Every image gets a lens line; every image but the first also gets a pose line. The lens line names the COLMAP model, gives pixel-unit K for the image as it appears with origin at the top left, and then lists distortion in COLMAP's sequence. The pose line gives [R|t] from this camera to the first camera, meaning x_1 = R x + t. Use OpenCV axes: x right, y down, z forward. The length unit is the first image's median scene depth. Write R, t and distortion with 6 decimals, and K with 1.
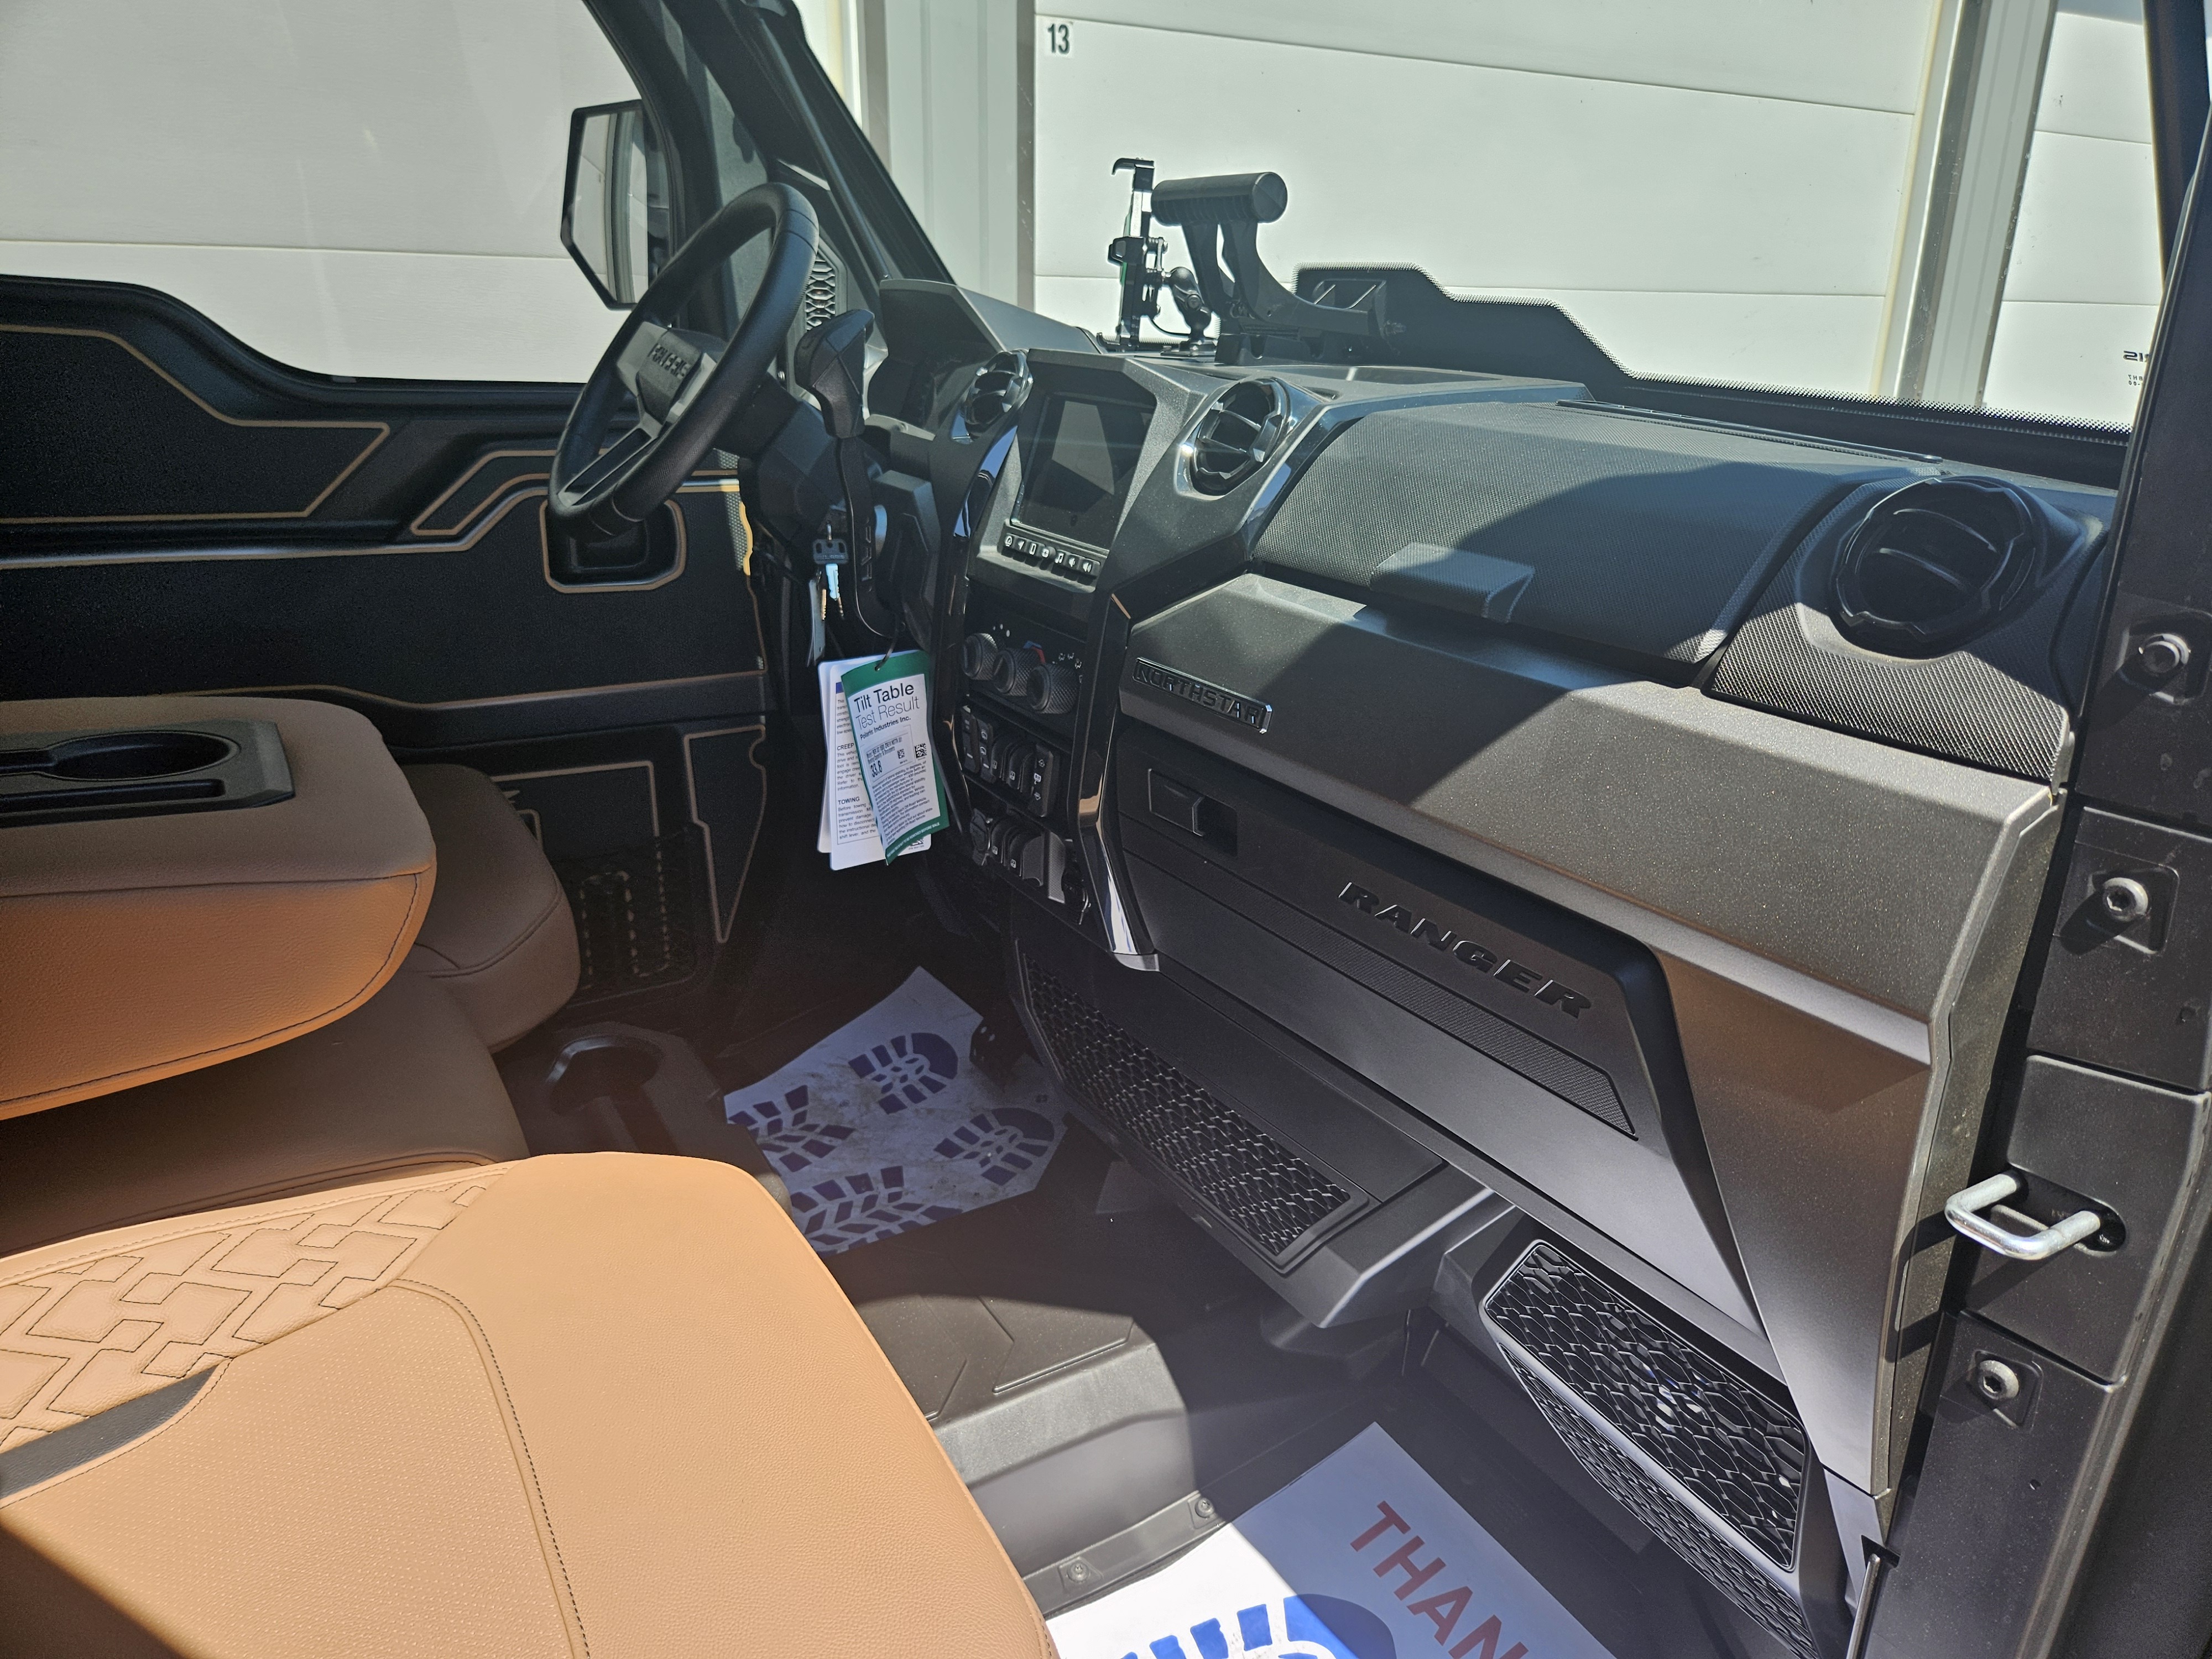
lens RADIAL K [[1492.8, 0, 1102.0], [0, 1492.8, 814.0], [0, 0, 1]] dist [0.054567, -0.048211]
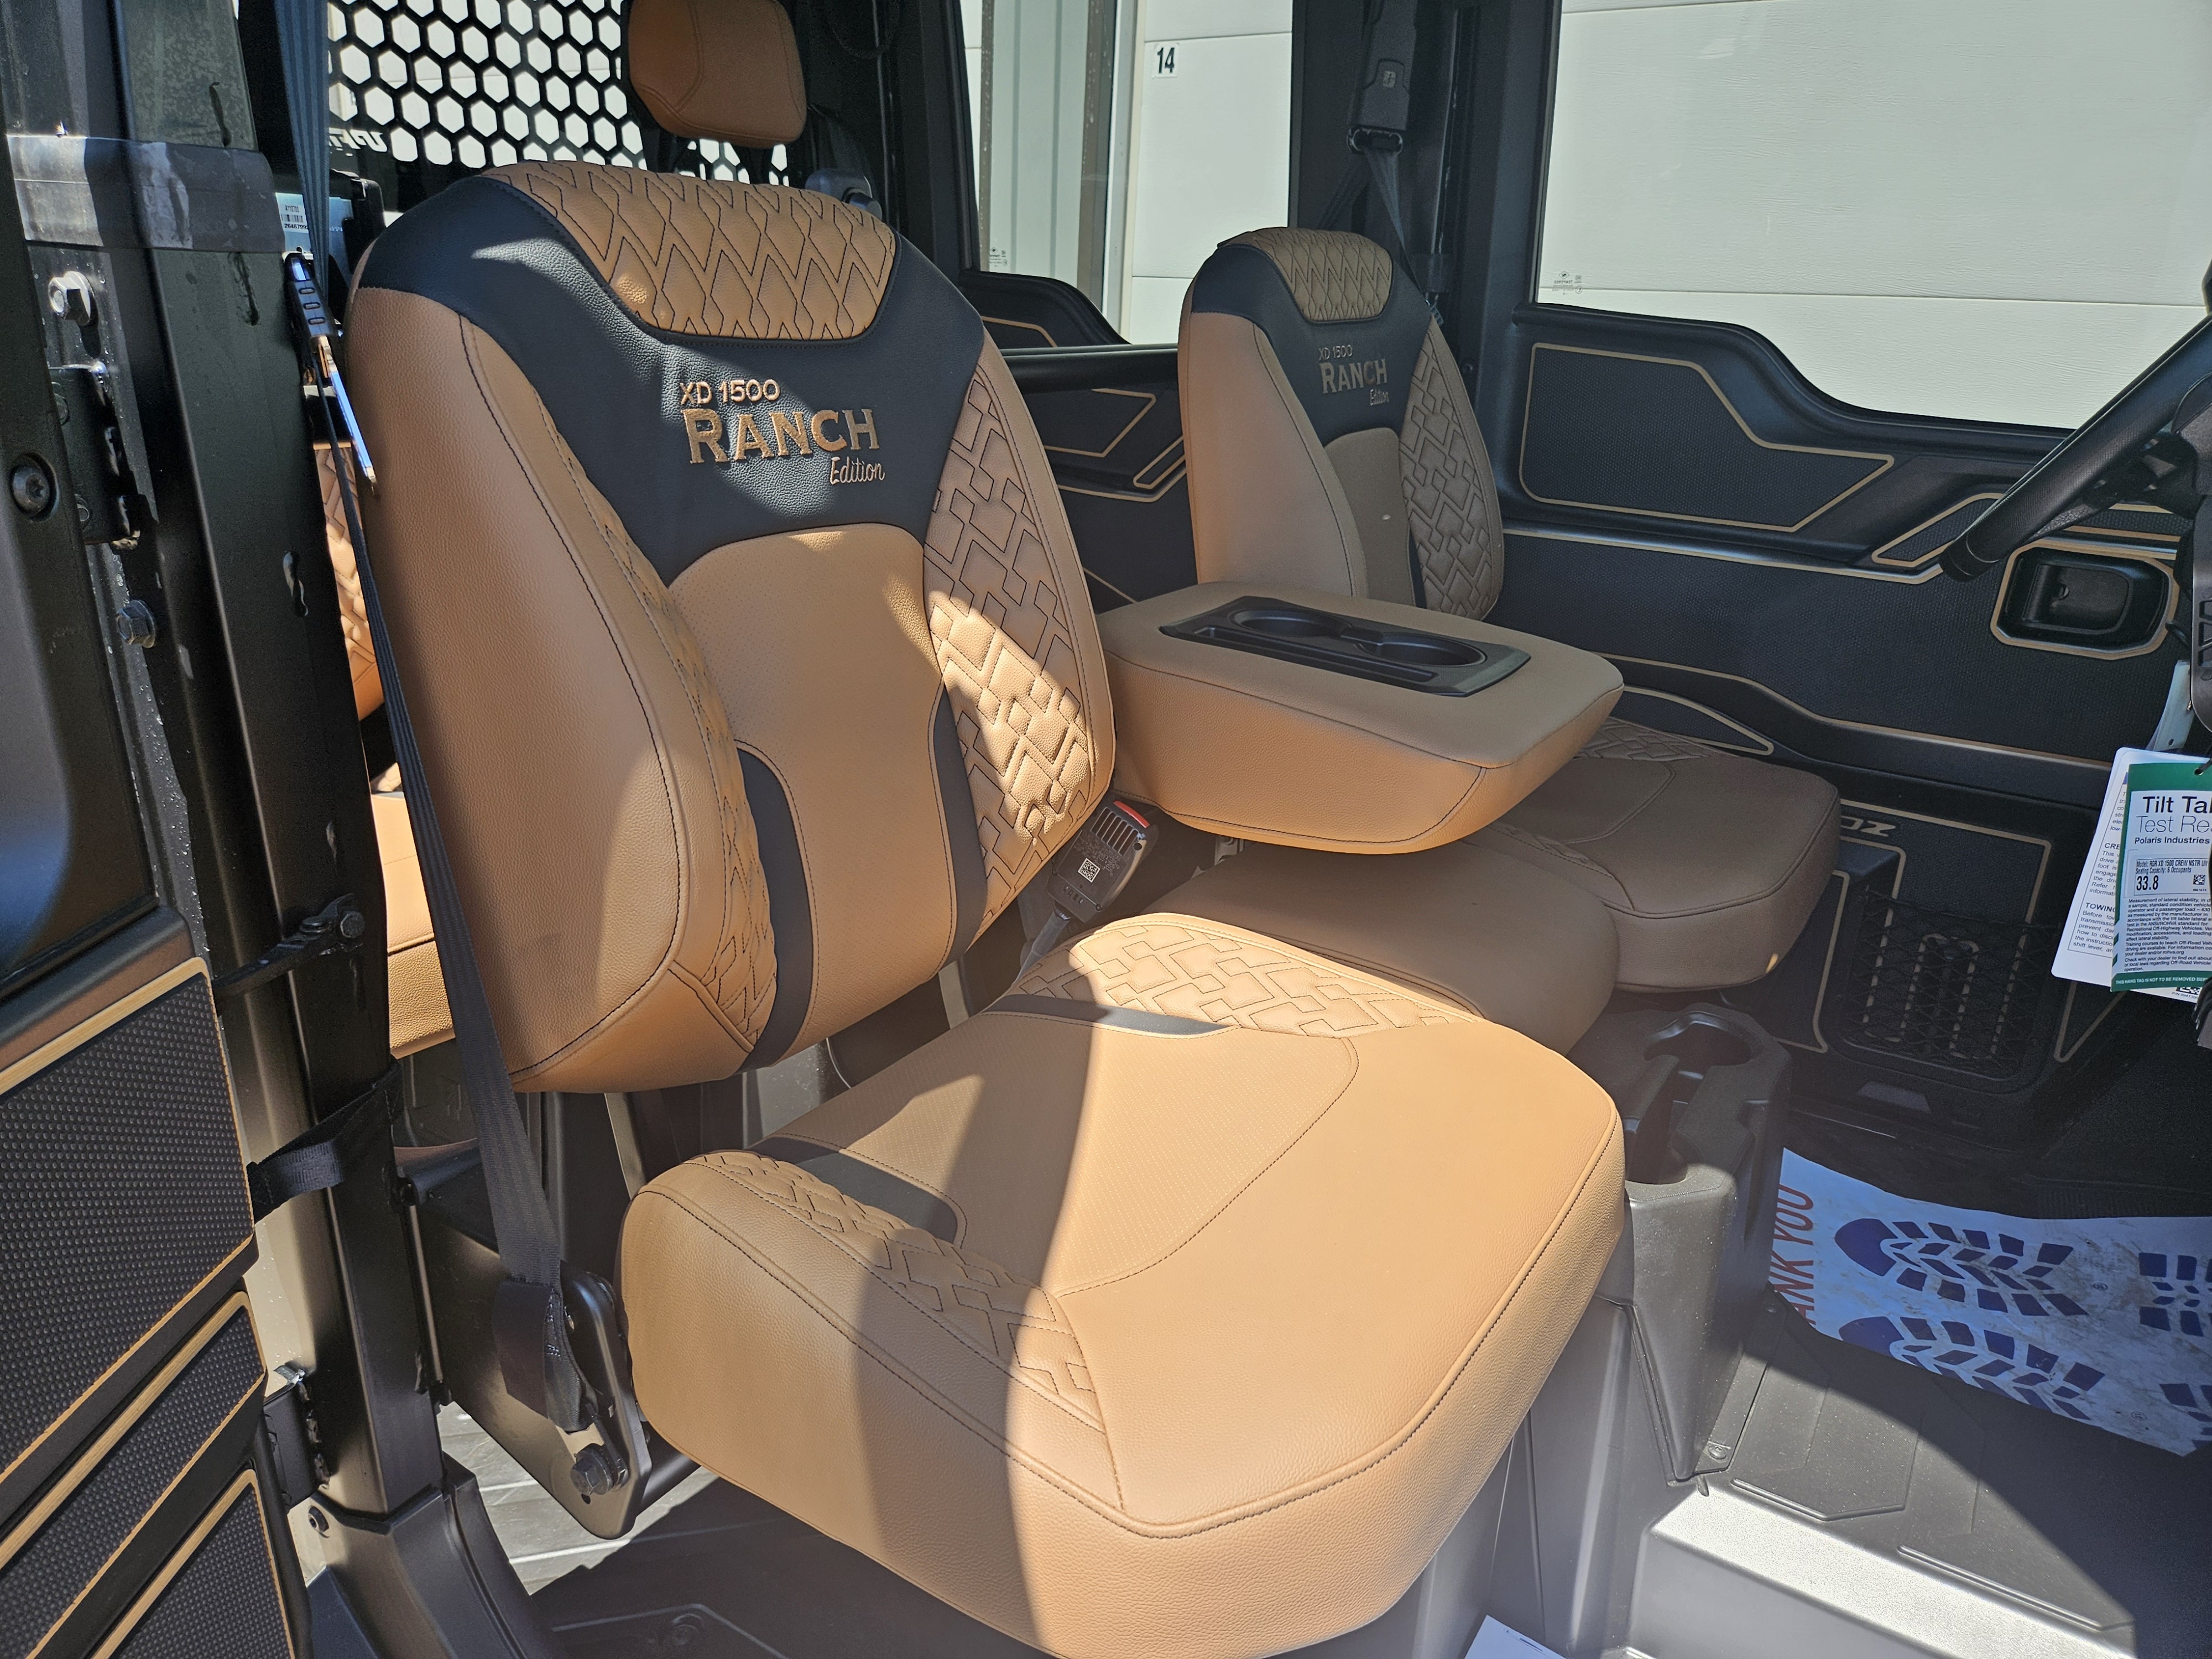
lens RADIAL K [[1492.8, 0, 1112.3], [0, 1492.8, 844.5], [0, 0, 1]] dist [0.054567, -0.048211]
pose [[0.451959, 0.302393, -0.839221, 0.244537], [-0.318437, 0.933496, 0.164870, -0.004391], [0.833265, 0.192725, 0.518196, 0.044056]]
